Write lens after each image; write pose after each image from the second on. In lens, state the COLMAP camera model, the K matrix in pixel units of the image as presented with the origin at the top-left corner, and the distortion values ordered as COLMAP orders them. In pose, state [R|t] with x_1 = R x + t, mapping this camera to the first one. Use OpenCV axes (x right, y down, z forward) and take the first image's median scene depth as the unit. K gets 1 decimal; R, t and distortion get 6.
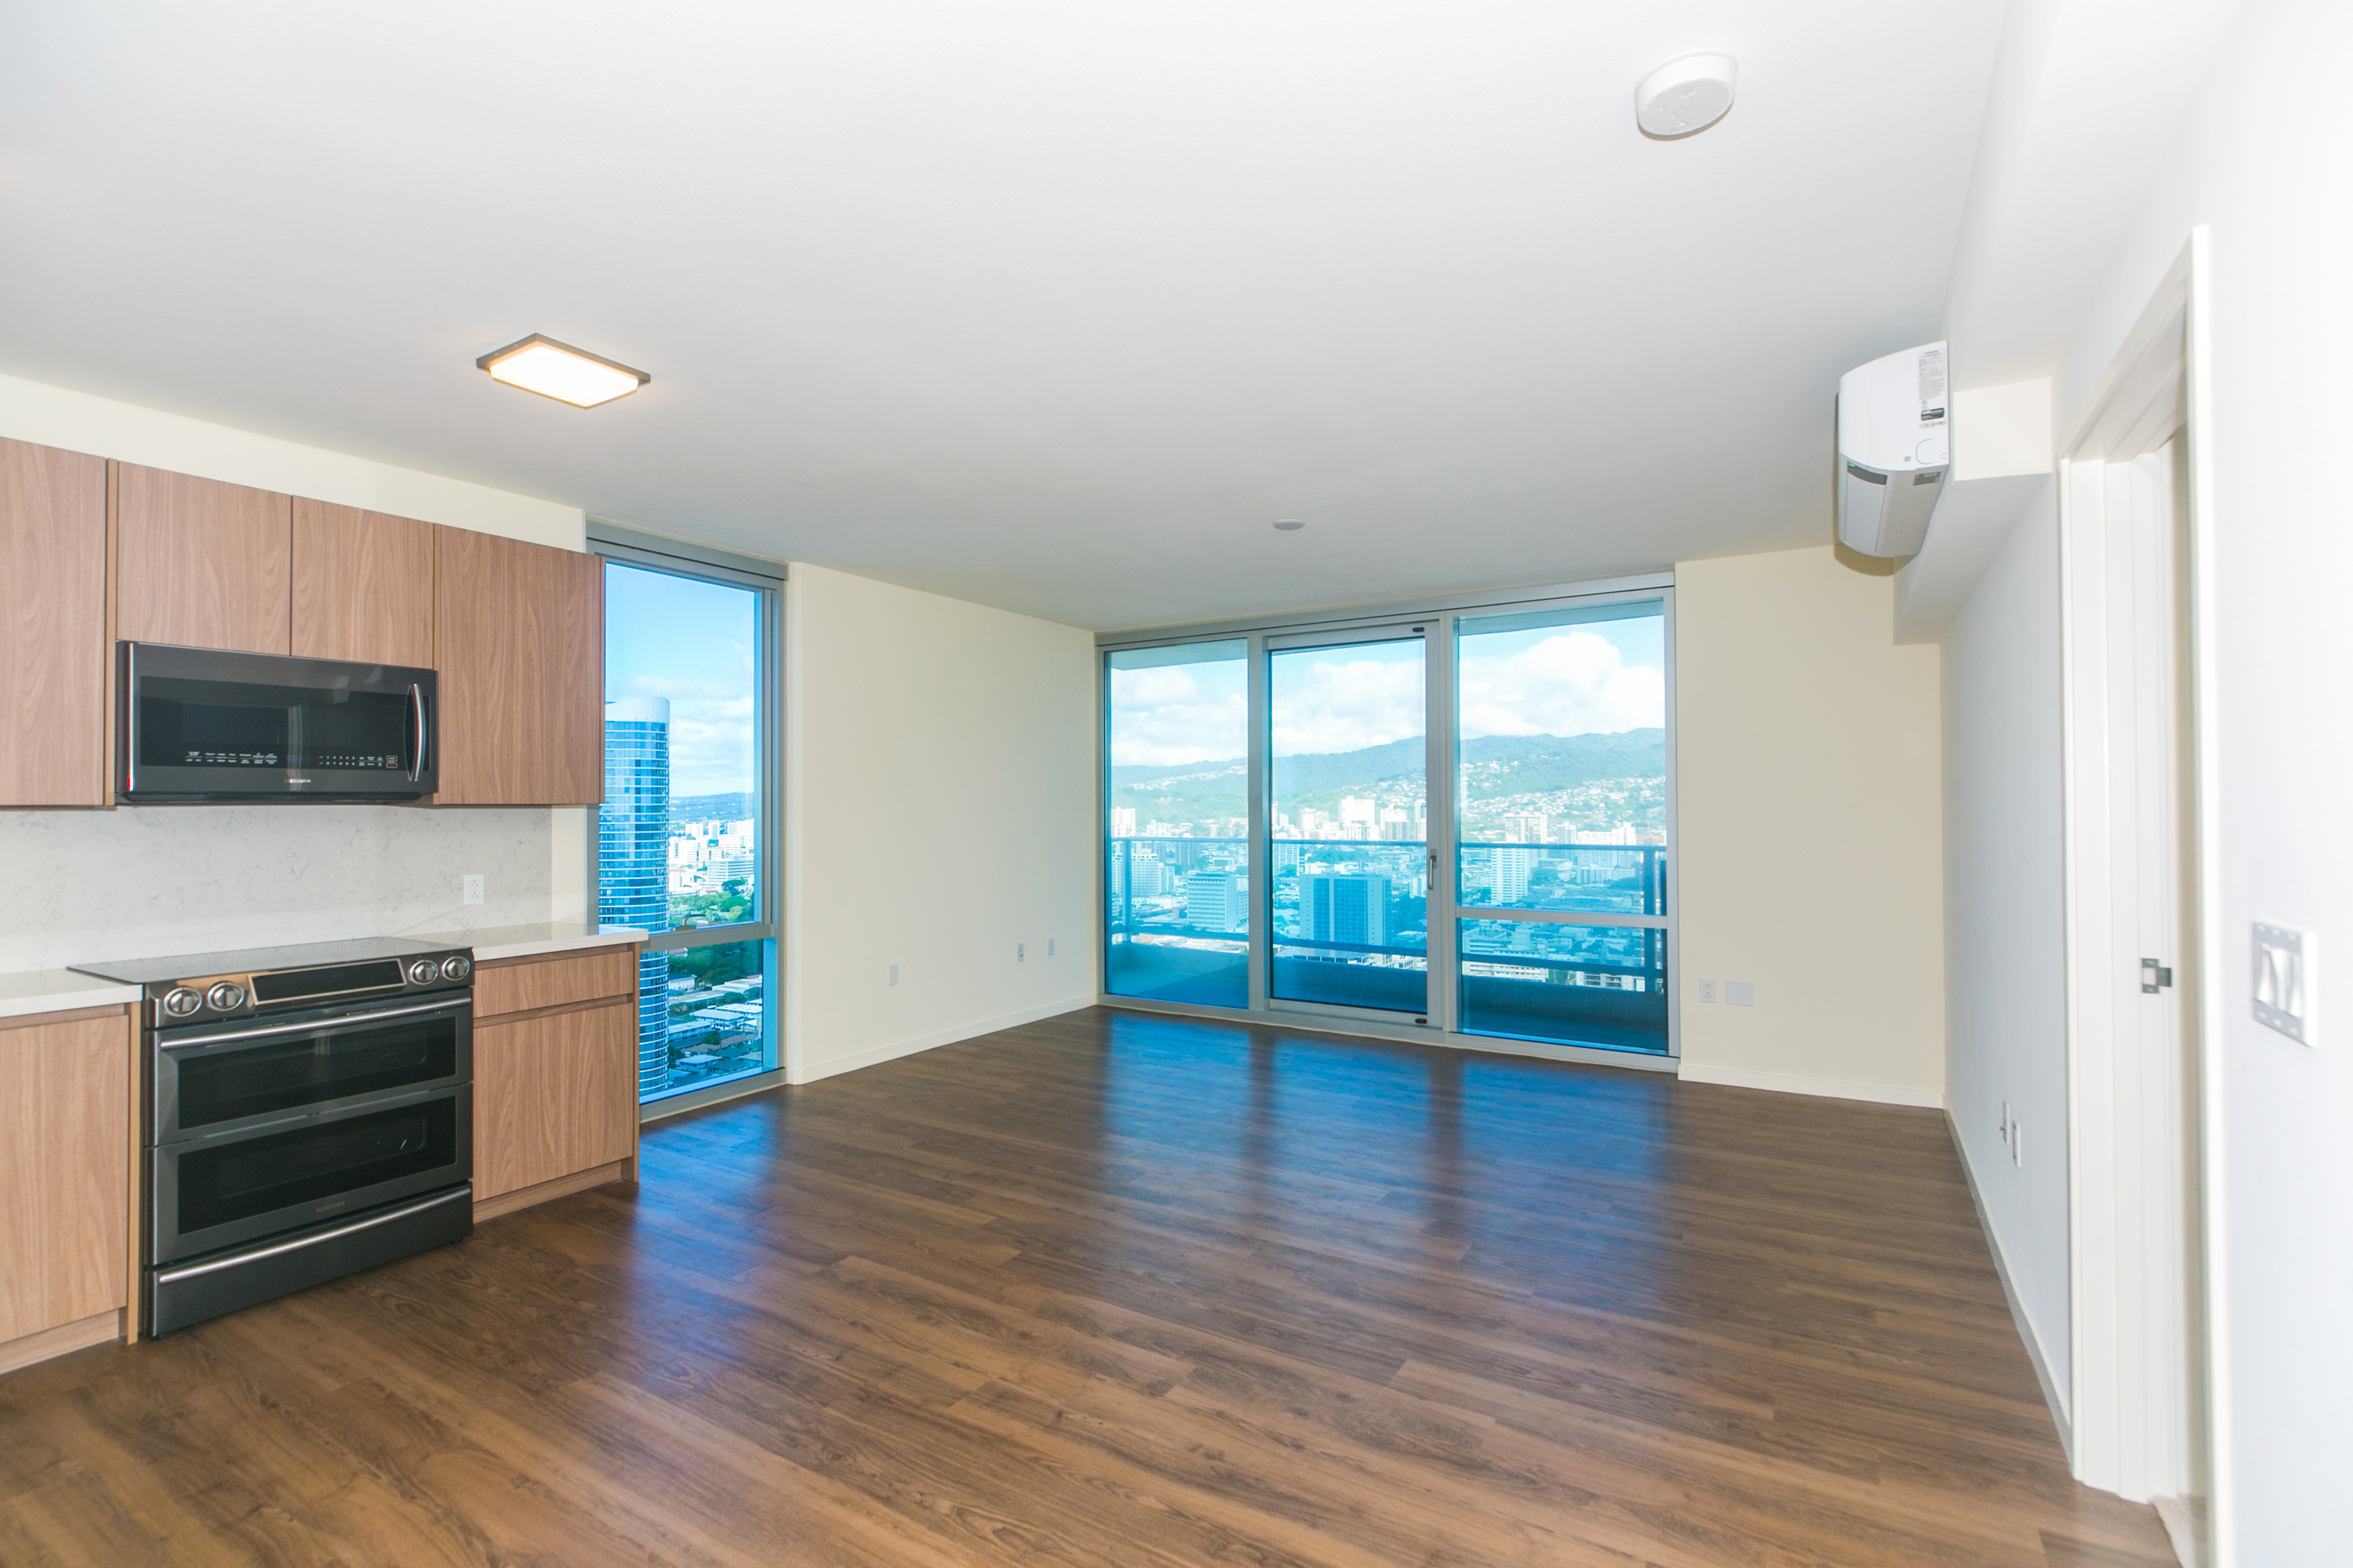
lens RADIAL K [[1070.1, 0, 1185.8], [0, 1070.1, 791.6], [0, 0, 1]] dist [0.023326, -0.008931]
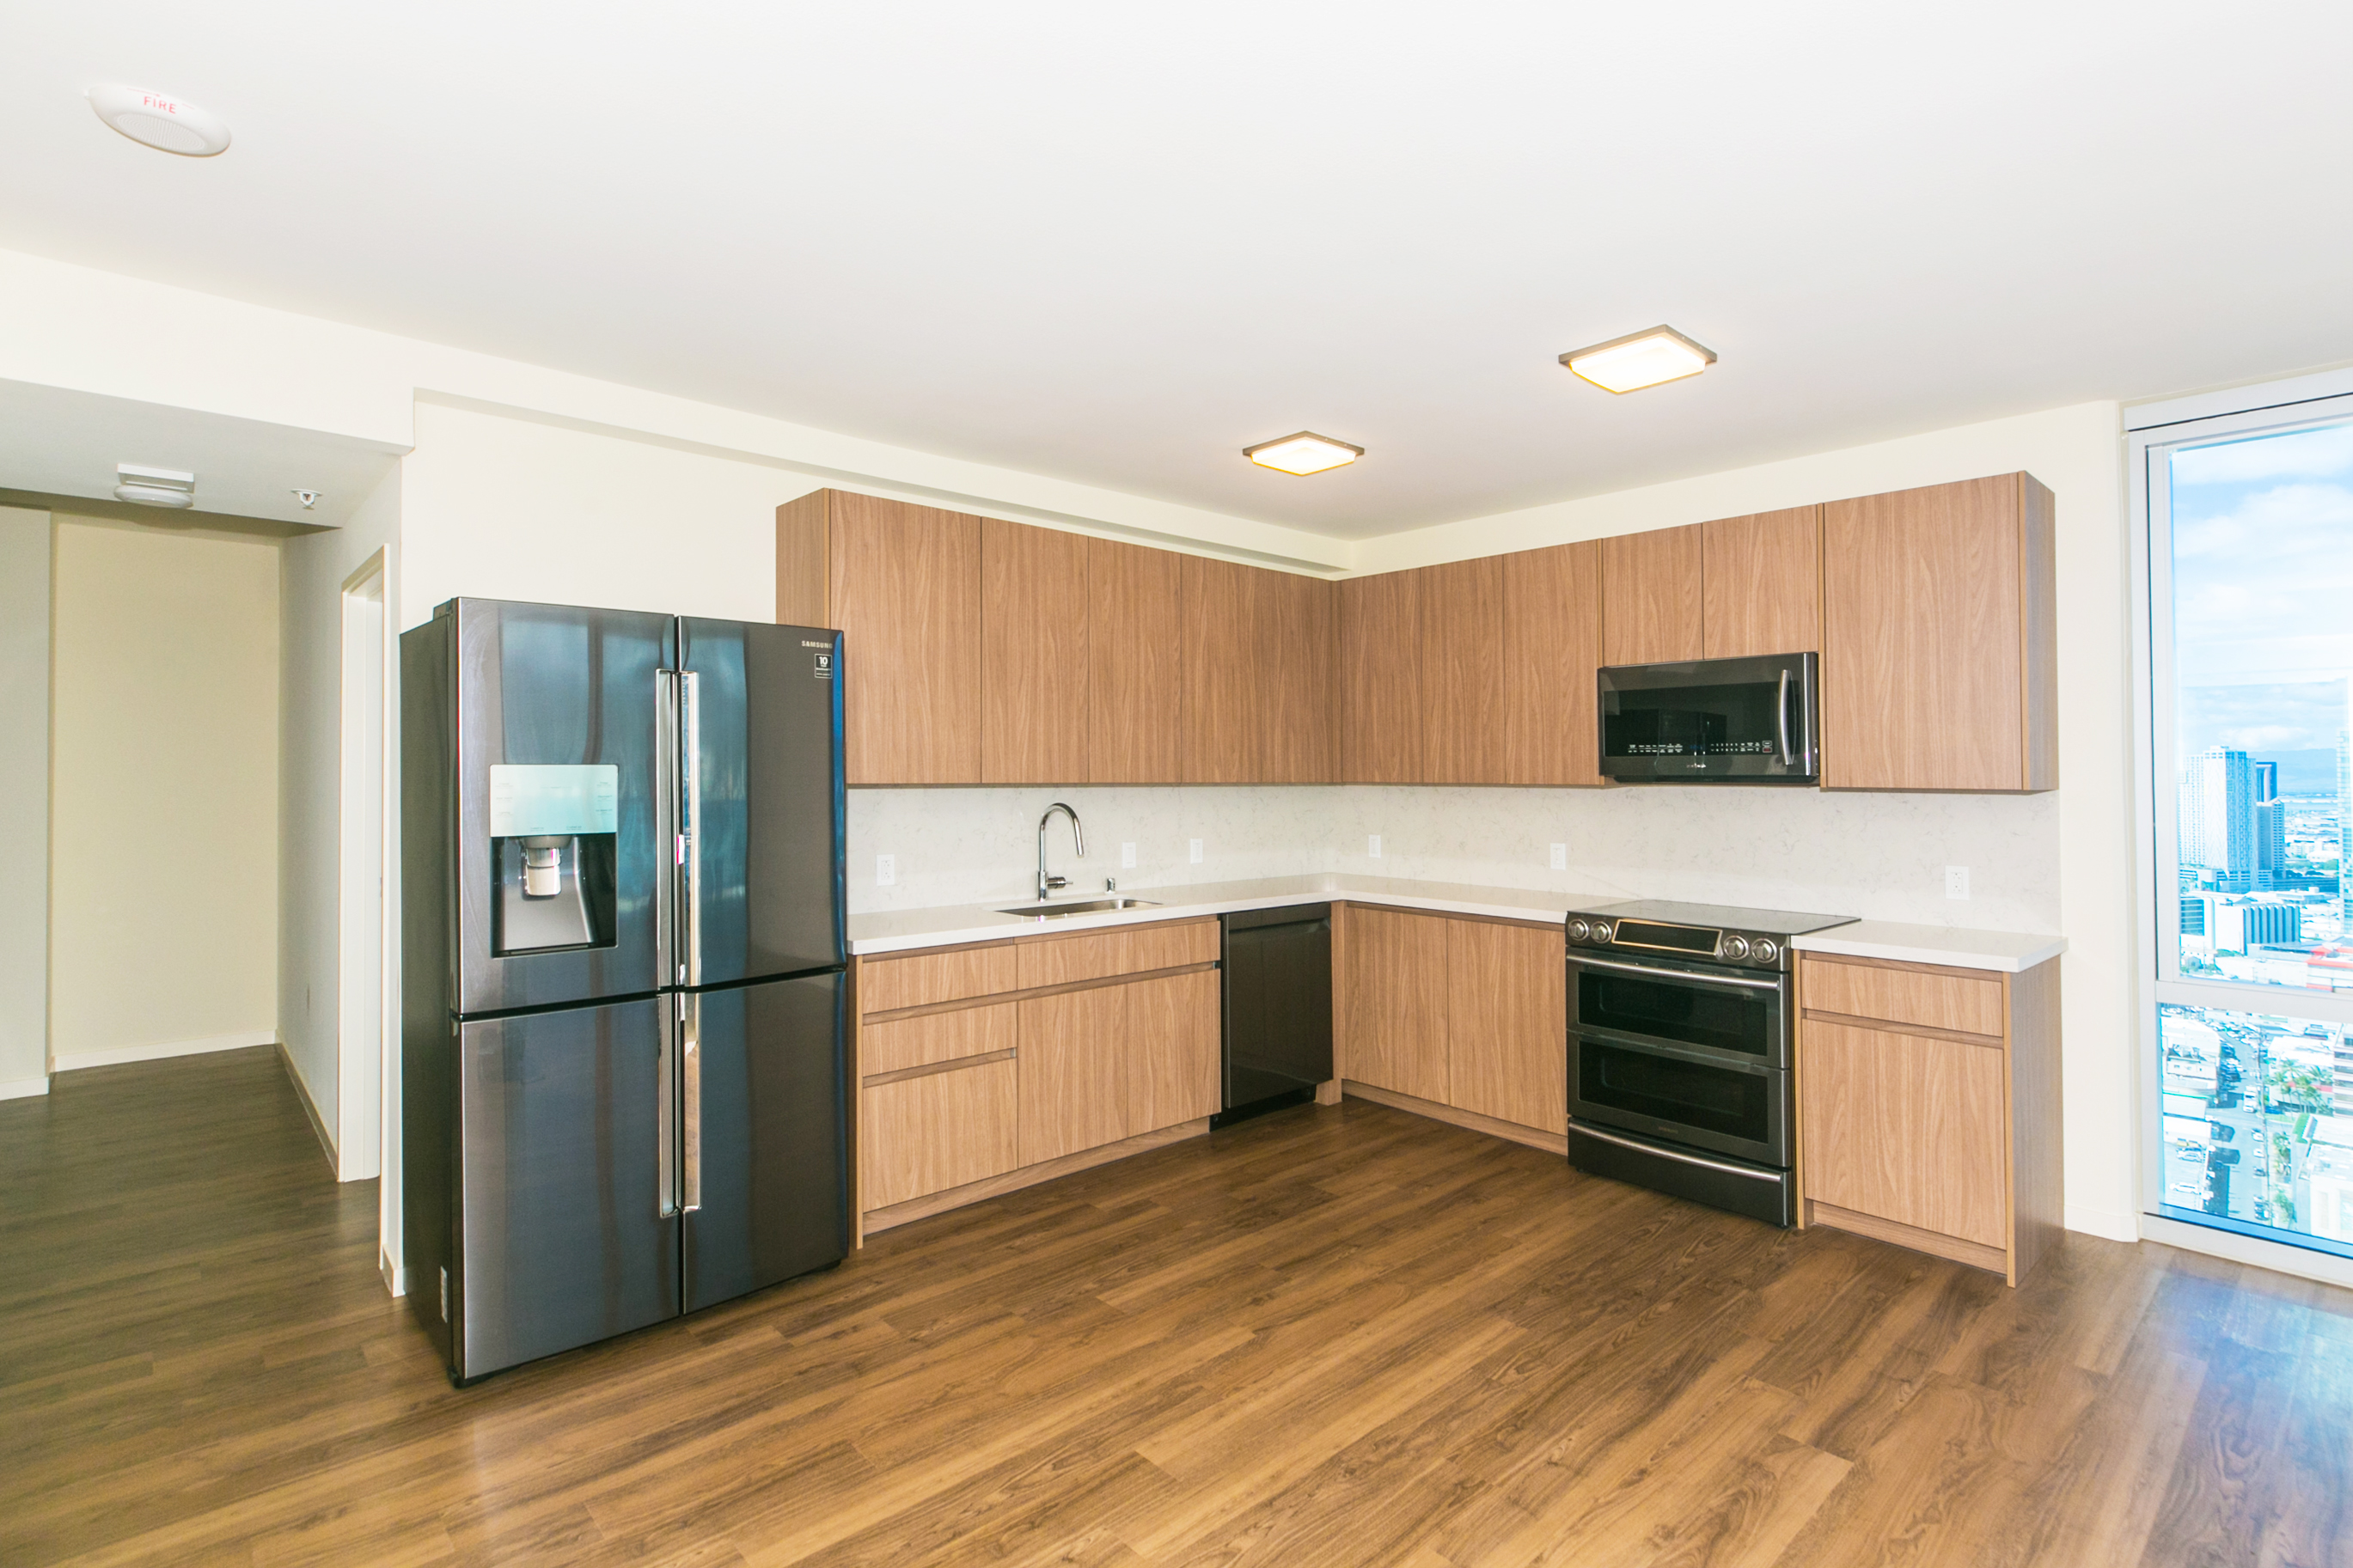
lens RADIAL K [[1137.8, 0, 1259.6], [0, 1137.8, 762.5], [0, 0, 1]] dist [0.019507, -0.012467]
pose [[-0.243830, -0.004302, -0.969808, 0.465322], [0.010083, 0.999925, -0.006971, -0.009193], [0.969765, -0.011478, -0.243769, 0.787391]]
